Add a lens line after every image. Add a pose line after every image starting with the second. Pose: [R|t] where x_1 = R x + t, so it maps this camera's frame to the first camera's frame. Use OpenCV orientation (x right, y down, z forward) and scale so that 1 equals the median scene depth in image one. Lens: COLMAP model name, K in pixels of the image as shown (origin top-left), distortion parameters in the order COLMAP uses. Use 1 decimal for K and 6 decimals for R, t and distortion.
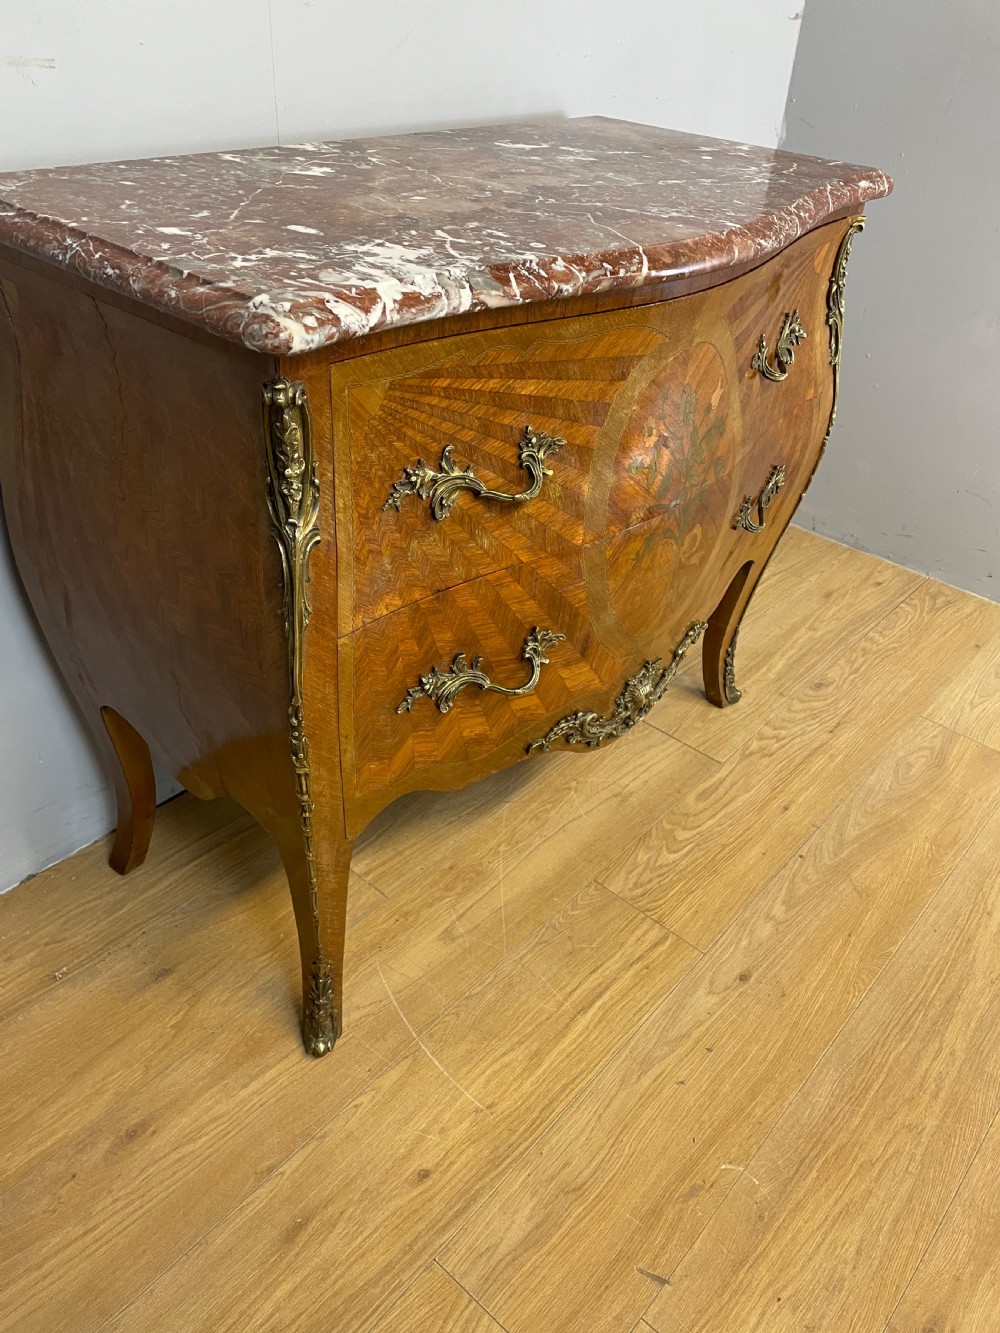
lens RADIAL K [[1013.6, 0, 512.9], [0, 1013.6, 665.7], [0, 0, 1]] dist [0.091622, -0.121003]
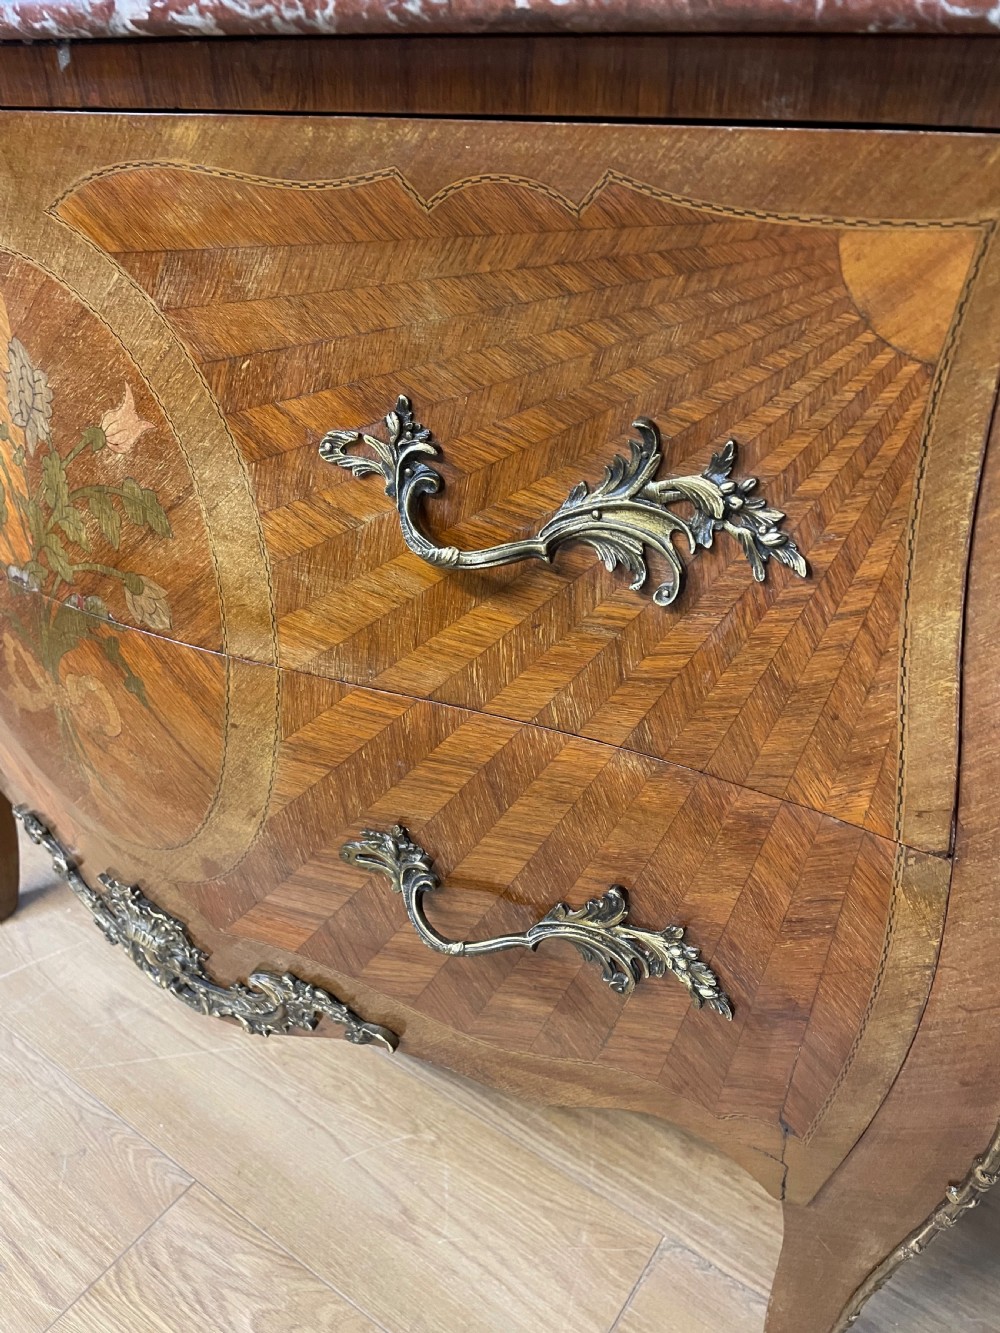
lens RADIAL K [[1015.1, 0, 500.8], [0, 1015.1, 667.5], [0, 0, 1]] dist [0.090337, -0.120662]
pose [[0.099204, 0.469382, -0.877405, 0.583482], [-0.563363, 0.753322, 0.339305, -0.388370], [0.820232, 0.460637, 0.339165, 0.955315]]
